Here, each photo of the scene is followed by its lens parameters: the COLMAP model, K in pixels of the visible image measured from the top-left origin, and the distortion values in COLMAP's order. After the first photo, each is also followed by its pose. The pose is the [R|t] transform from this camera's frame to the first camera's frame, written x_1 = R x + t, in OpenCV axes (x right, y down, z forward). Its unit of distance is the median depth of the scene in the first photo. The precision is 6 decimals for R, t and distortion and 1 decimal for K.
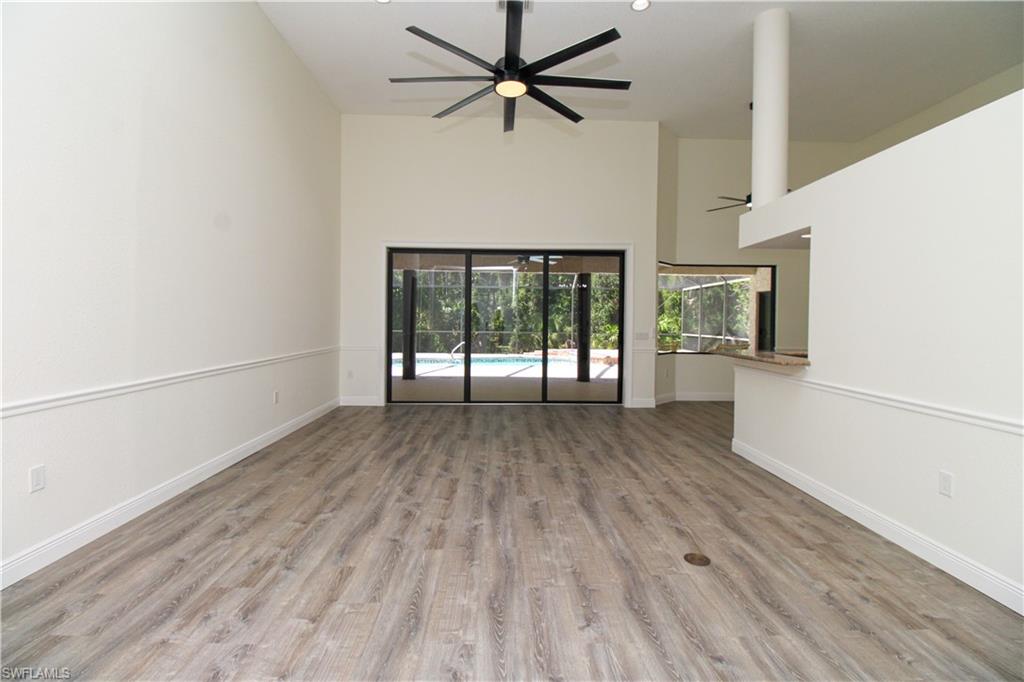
lens RADIAL K [[472.0, 0, 513.5], [0, 472.0, 323.1], [0, 0, 1]] dist [0.001531, -0.006225]
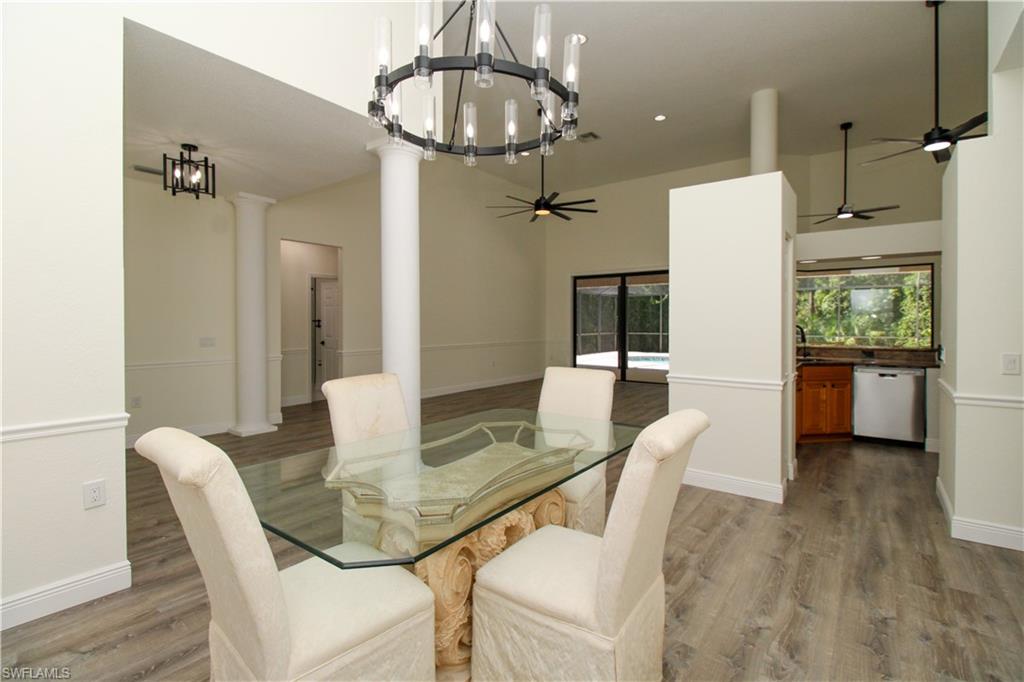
lens RADIAL K [[468.7, 0, 513.1], [0, 468.7, 324.5], [0, 0, 1]] dist [-0.000677, -0.014935]
pose [[0.777341, -0.010058, -0.628999, 1.104863], [0.004493, 0.999935, -0.010437, 0.023082], [0.629064, 0.005287, 0.777336, -0.608379]]
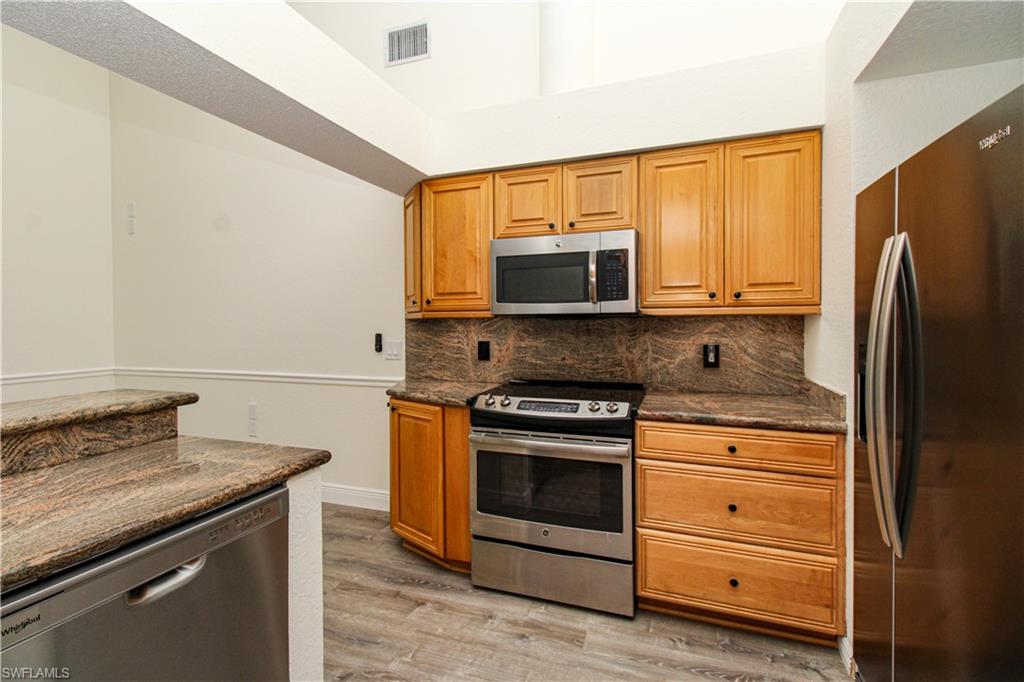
lens RADIAL K [[462.3, 0, 512.5], [0, 462.3, 326.6], [0, 0, 1]] dist [0.031992, -0.015812]
pose [[0.366830, -0.021145, 0.930048, 0.922191], [0.018848, 0.999705, 0.015295, 0.021866], [-0.930097, 0.011918, 0.367120, 0.918488]]
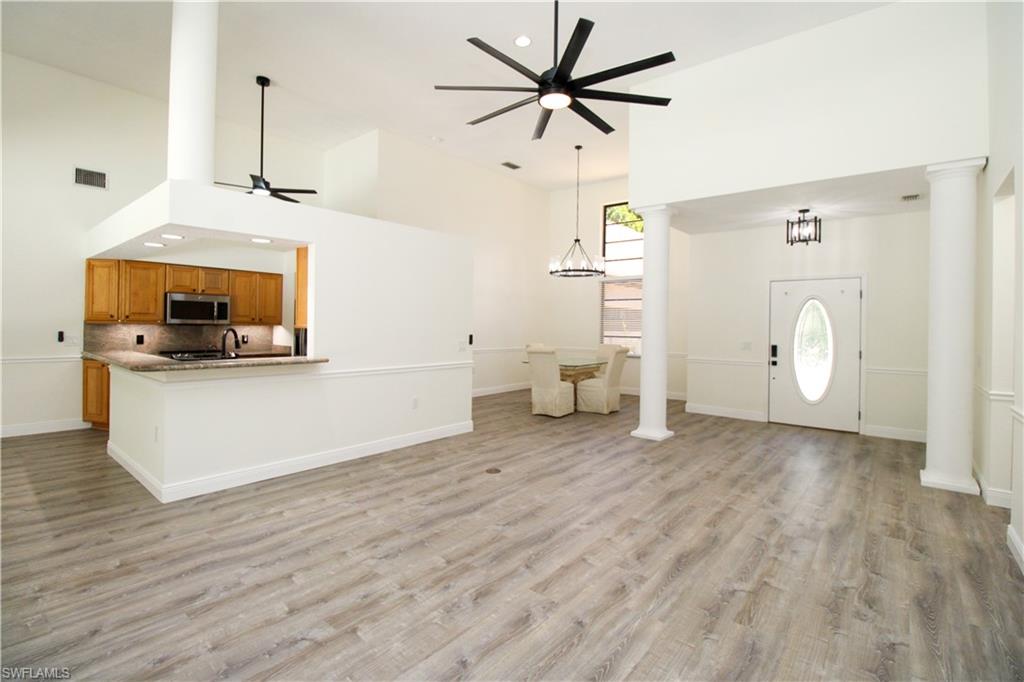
lens RADIAL K [[468.7, 0, 513.1], [0, 468.7, 324.5], [0, 0, 1]] dist [-0.000677, -0.014935]
pose [[-0.753552, -0.021867, 0.657024, -0.558600], [-0.018324, 0.999757, 0.012258, -0.026952], [-0.657133, -0.002802, -0.753770, 1.675161]]
